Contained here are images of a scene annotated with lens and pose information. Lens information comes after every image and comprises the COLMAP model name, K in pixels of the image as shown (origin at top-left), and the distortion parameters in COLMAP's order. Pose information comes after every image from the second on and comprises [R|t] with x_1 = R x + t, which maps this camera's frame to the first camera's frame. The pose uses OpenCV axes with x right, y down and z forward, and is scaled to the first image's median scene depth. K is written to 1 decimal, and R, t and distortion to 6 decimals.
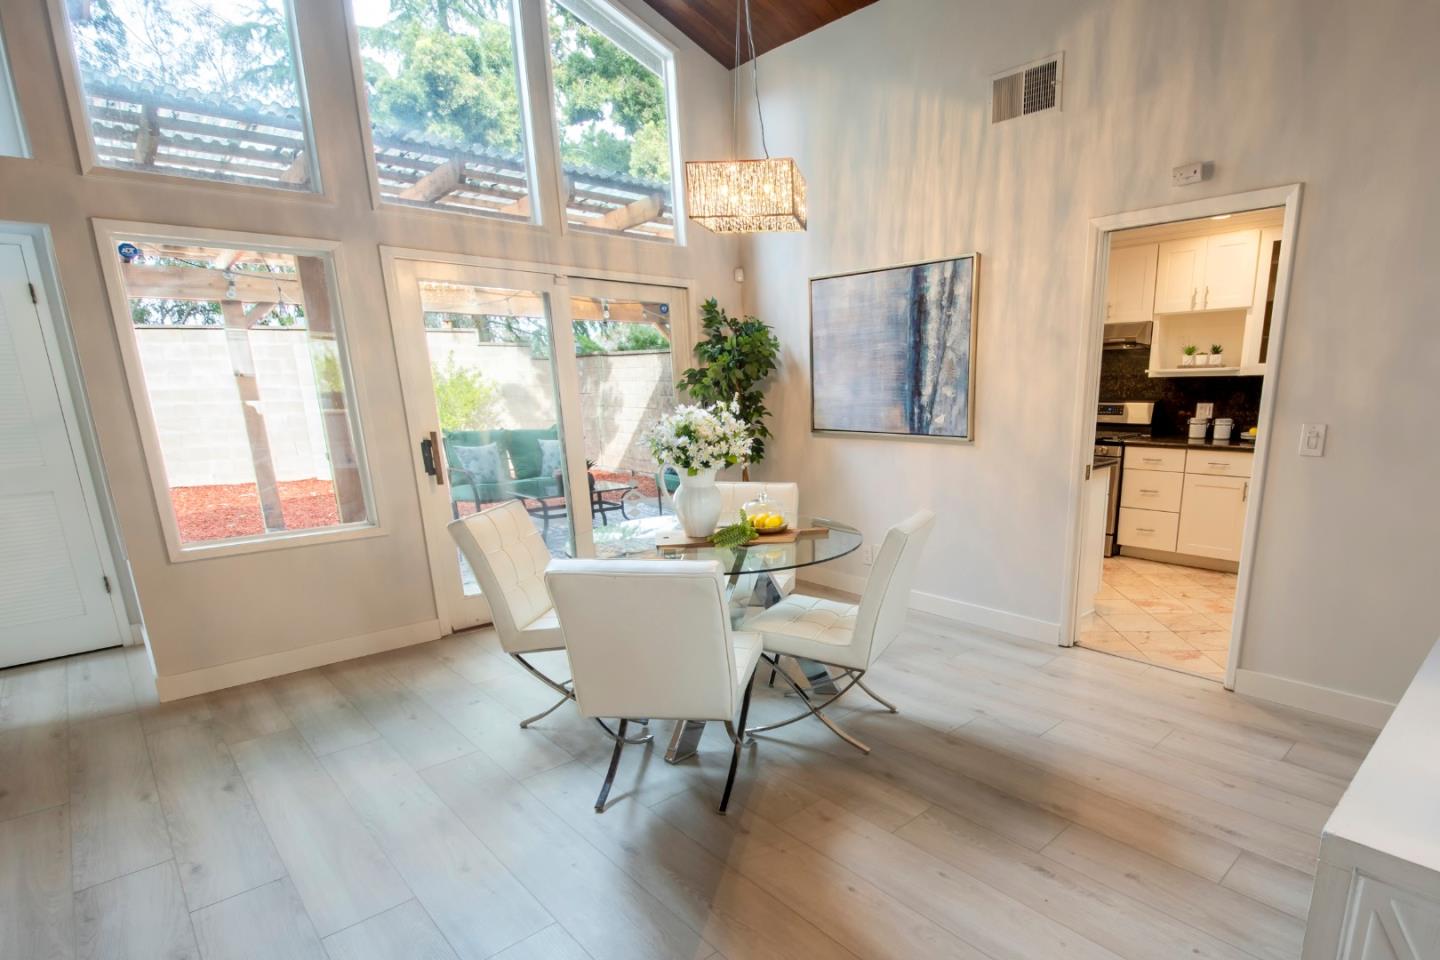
lens RADIAL K [[717.5, 0, 790.8], [0, 717.5, 553.5], [0, 0, 1]] dist [0.010052, -0.001425]
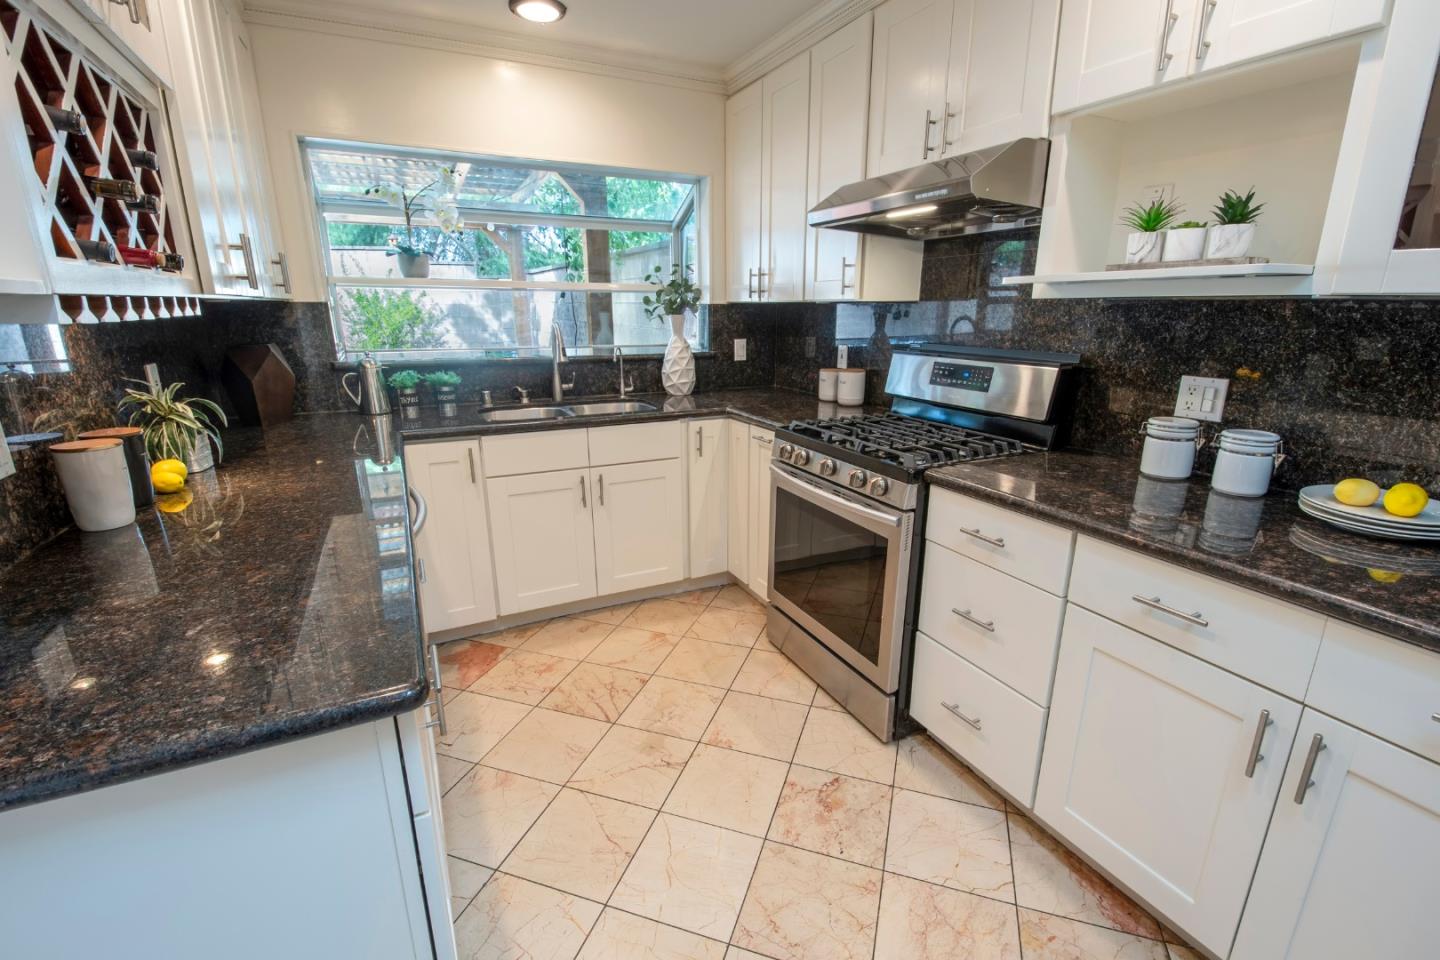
lens RADIAL K [[625.5, 0, 712.0], [0, 625.5, 480.0], [0, 0, 1]] dist [-0.008742, -0.002399]
pose [[0.955072, 0.093039, -0.281390, 0.364471], [-0.082978, 0.995419, 0.047490, -0.128246], [0.284519, -0.022008, 0.958418, 0.538043]]
